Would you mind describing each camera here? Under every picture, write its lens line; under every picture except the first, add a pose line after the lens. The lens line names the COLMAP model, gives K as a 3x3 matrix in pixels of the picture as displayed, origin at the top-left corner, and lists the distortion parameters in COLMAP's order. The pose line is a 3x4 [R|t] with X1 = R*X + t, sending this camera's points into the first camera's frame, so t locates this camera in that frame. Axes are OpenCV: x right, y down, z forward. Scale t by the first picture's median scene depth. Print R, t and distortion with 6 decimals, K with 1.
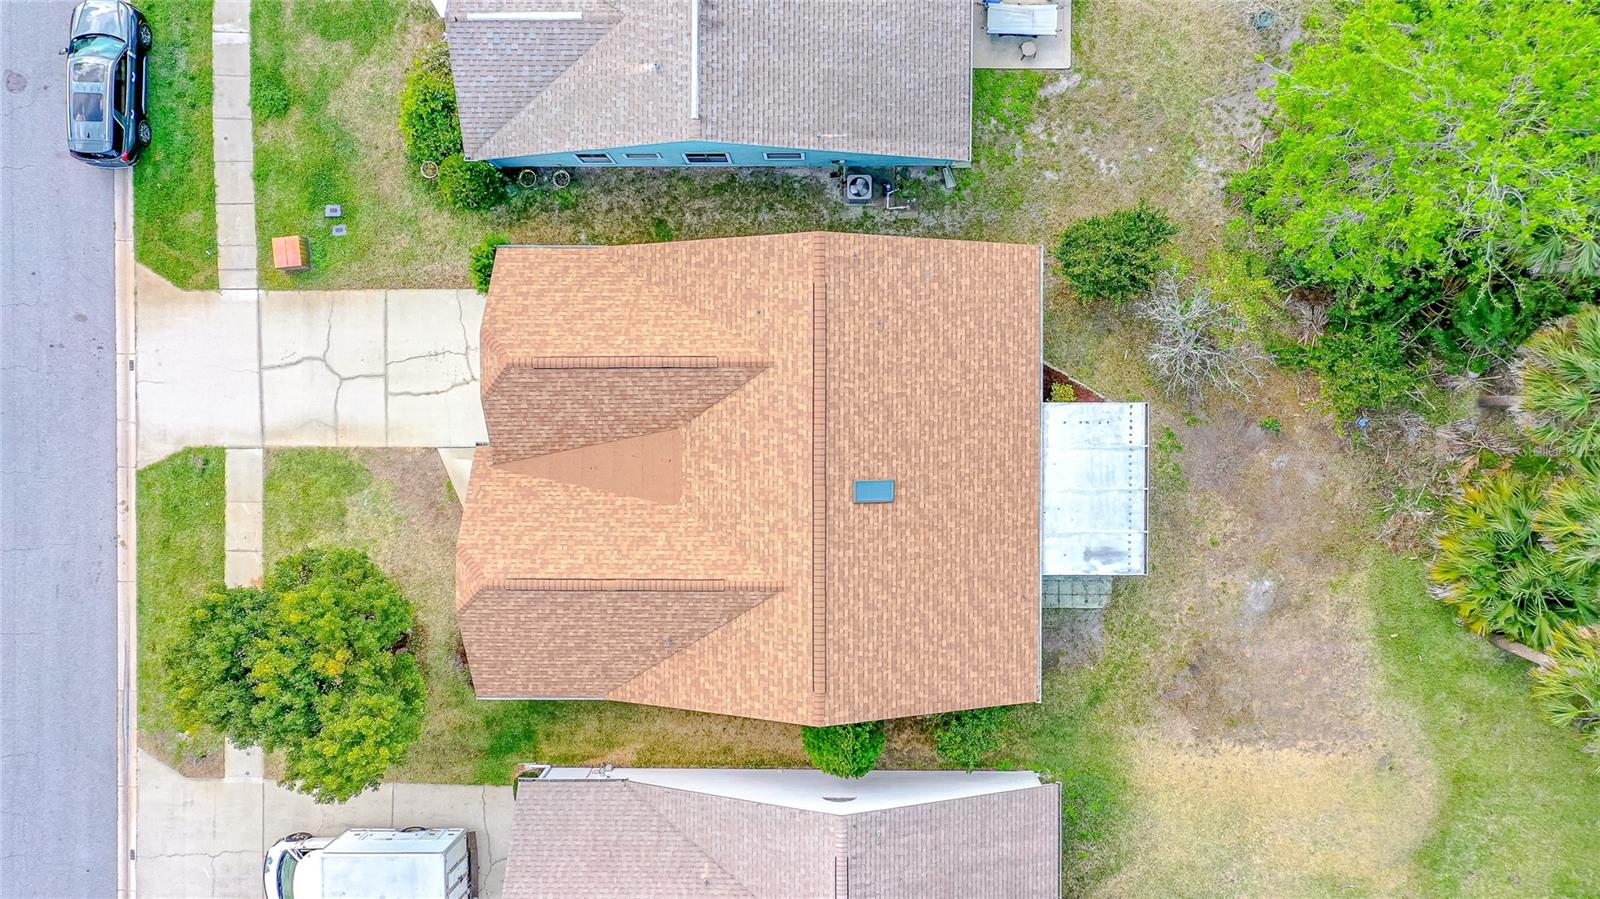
lens RADIAL K [[1265.4, 0, 799.4], [0, 1265.4, 448.0], [0, 0, 1]] dist [0.024585, 0.012425]
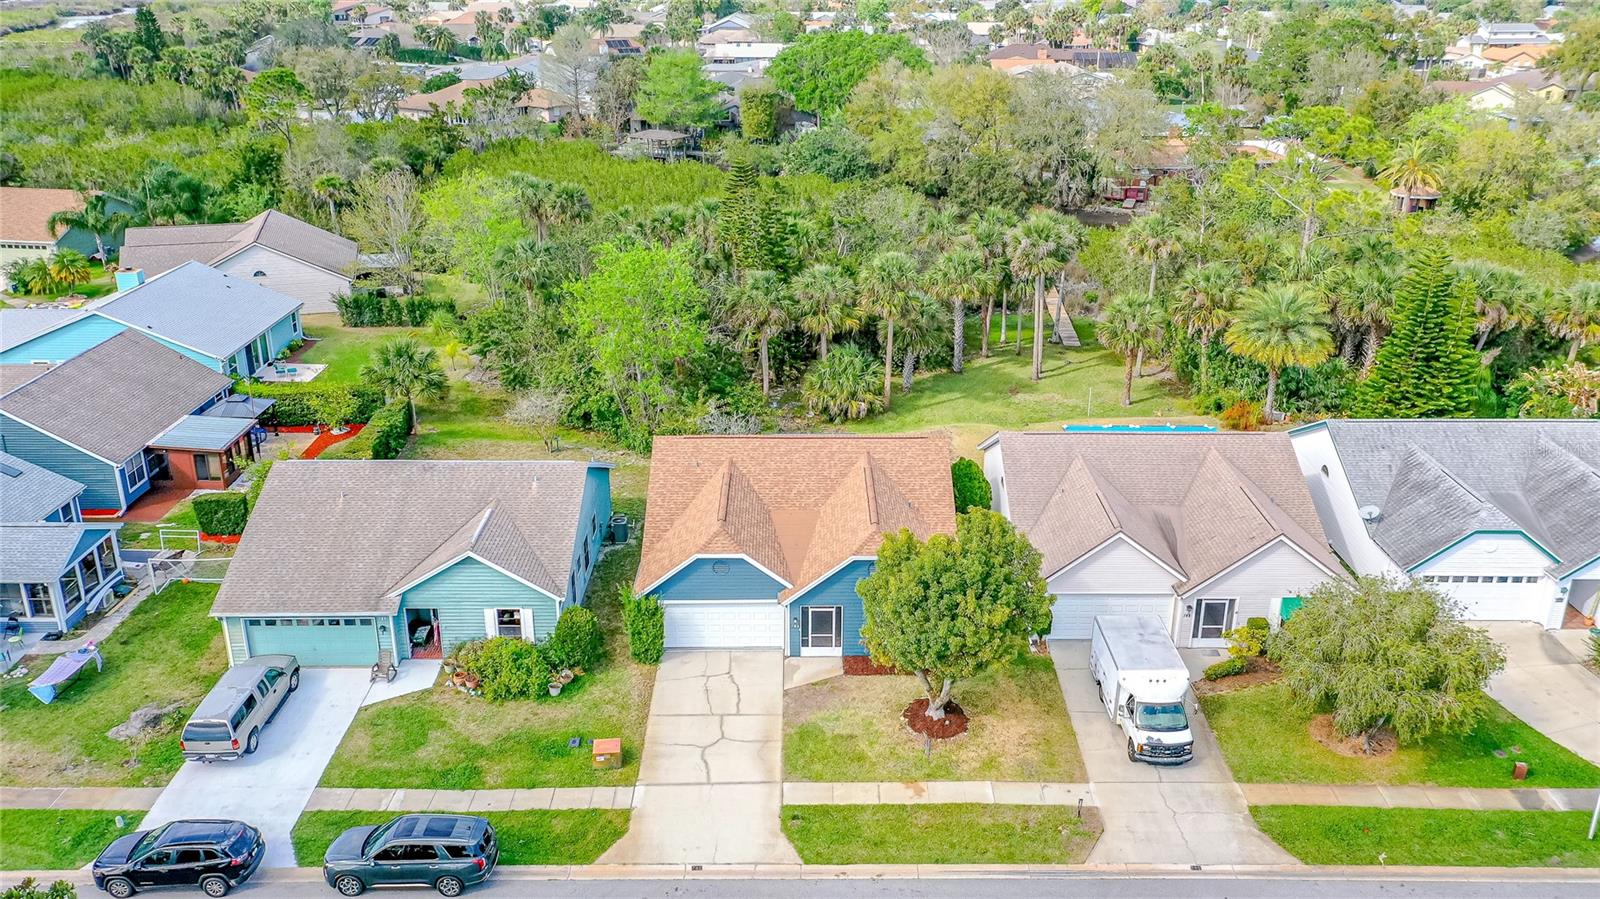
lens RADIAL K [[1265.4, 0, 801.5], [0, 1265.4, 449.5], [0, 0, 1]] dist [0.024585, 0.012425]
pose [[-0.003733, -0.350510, 0.936551, -1.329484], [0.999954, -0.009613, 0.000388, 0.018443], [0.008867, 0.936510, 0.350530, 0.356765]]
